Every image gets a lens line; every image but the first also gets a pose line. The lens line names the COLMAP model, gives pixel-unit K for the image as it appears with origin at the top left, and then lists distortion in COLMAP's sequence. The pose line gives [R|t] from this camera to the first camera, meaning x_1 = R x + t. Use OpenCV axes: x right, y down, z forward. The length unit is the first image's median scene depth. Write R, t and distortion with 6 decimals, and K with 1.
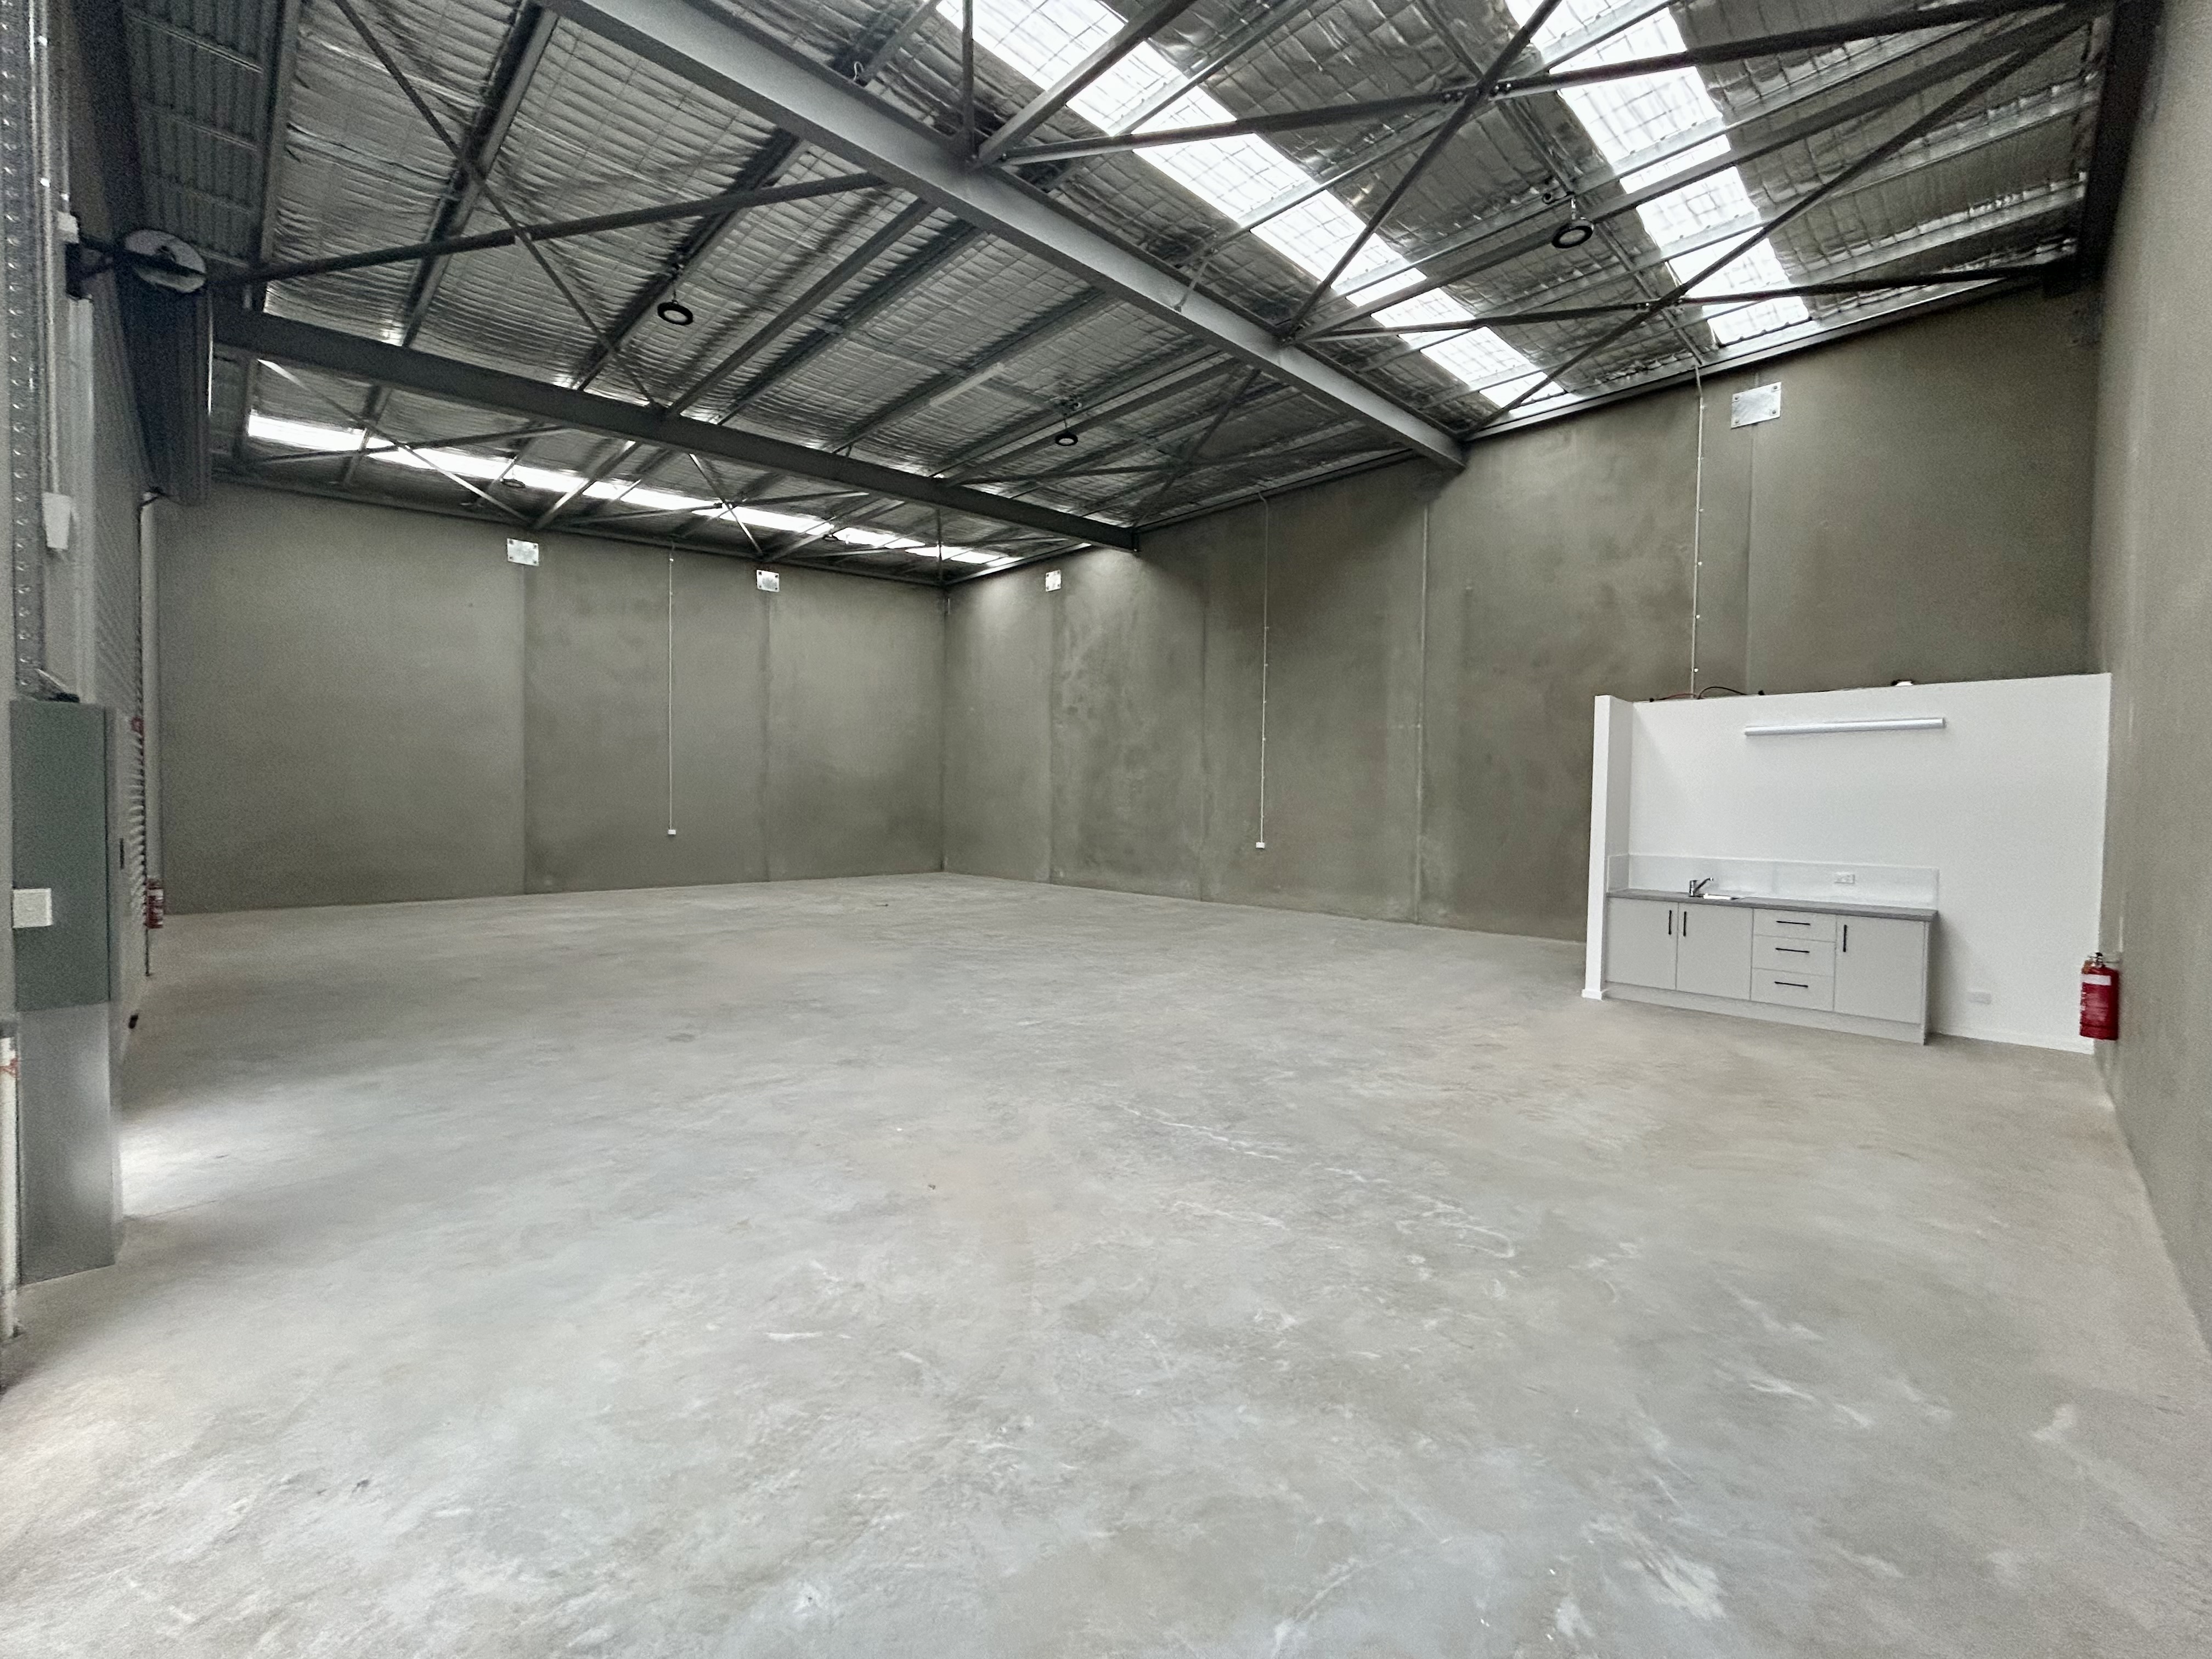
lens RADIAL K [[894.4, 0, 1103.3], [0, 894.4, 834.1], [0, 0, 1]] dist [0.002101, -0.000174]
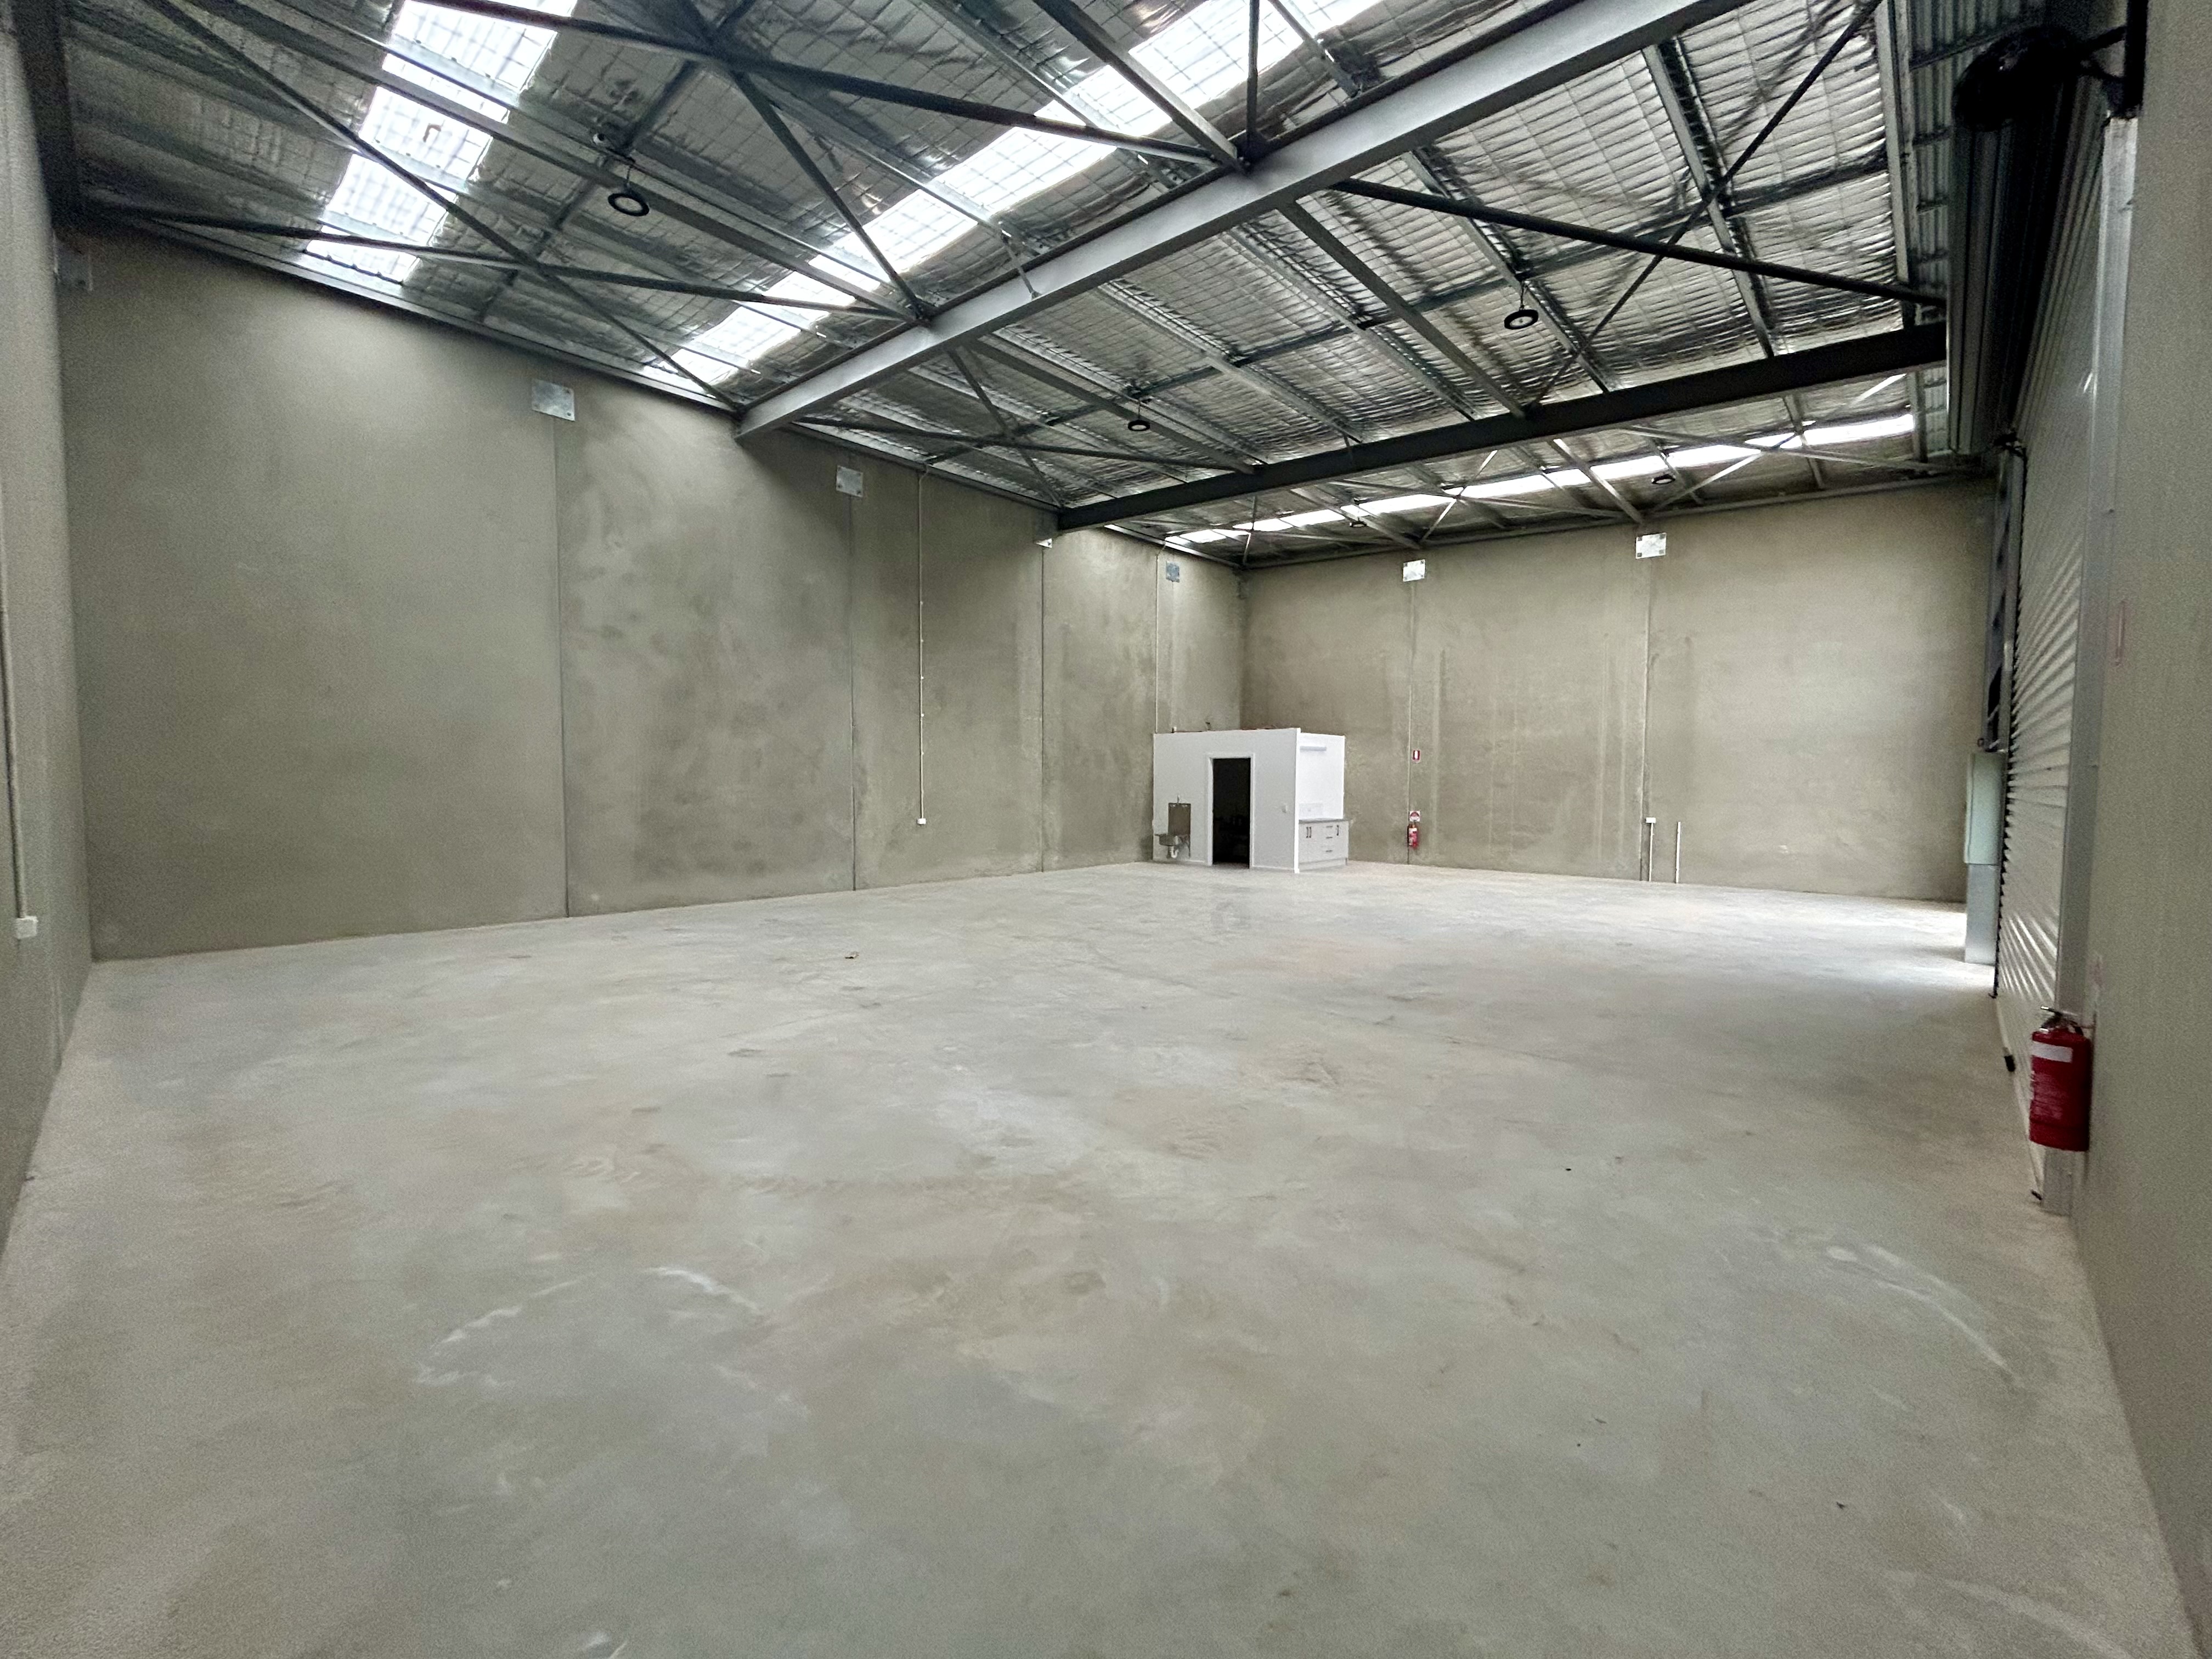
lens RADIAL K [[894.4, 0, 1104.9], [0, 894.4, 823.4], [0, 0, 1]] dist [0.002101, -0.000174]
pose [[-0.032501, -0.061830, 0.997557, -0.731343], [0.030446, 0.997560, 0.062822, -0.036728], [-0.999008, 0.032414, -0.030539, 0.729471]]
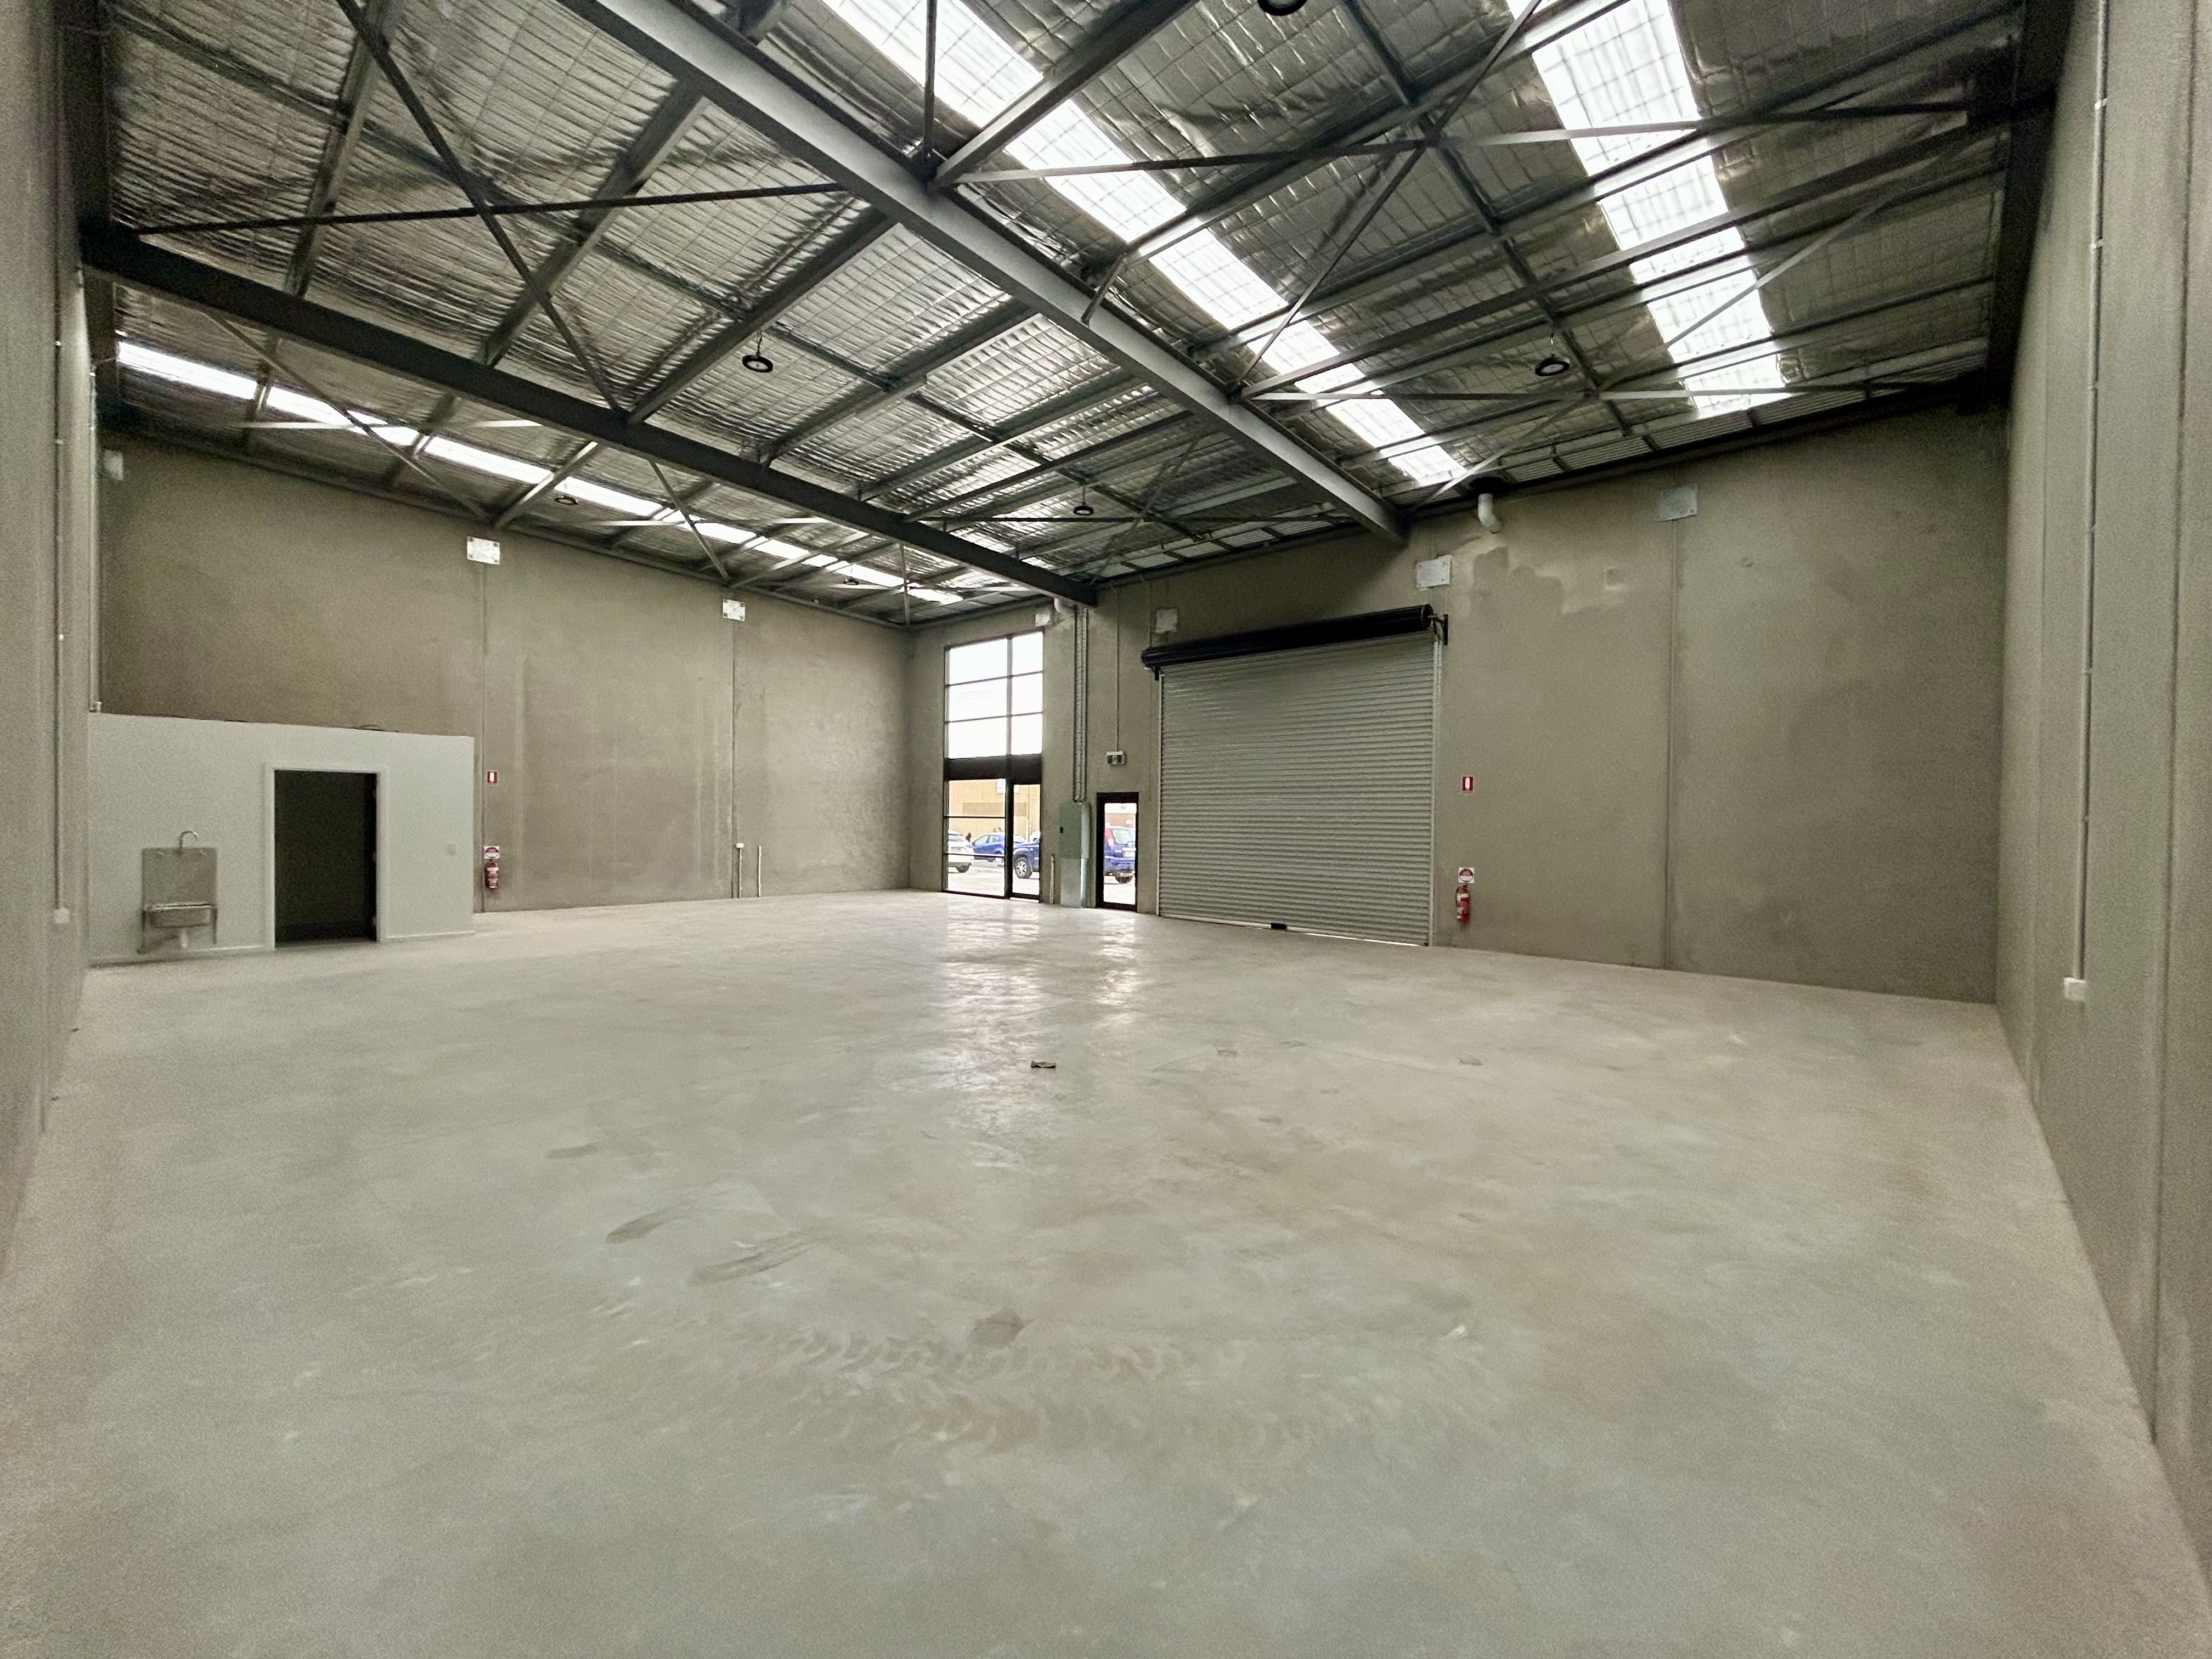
lens RADIAL K [[894.4, 0, 1107.4], [0, 894.4, 824.8], [0, 0, 1]] dist [0.002101, -0.000174]
pose [[-0.998926, -0.026531, -0.037974, -0.241061], [-0.028206, 0.998622, 0.044266, -0.049051], [0.036747, 0.045290, -0.998298, 1.214729]]
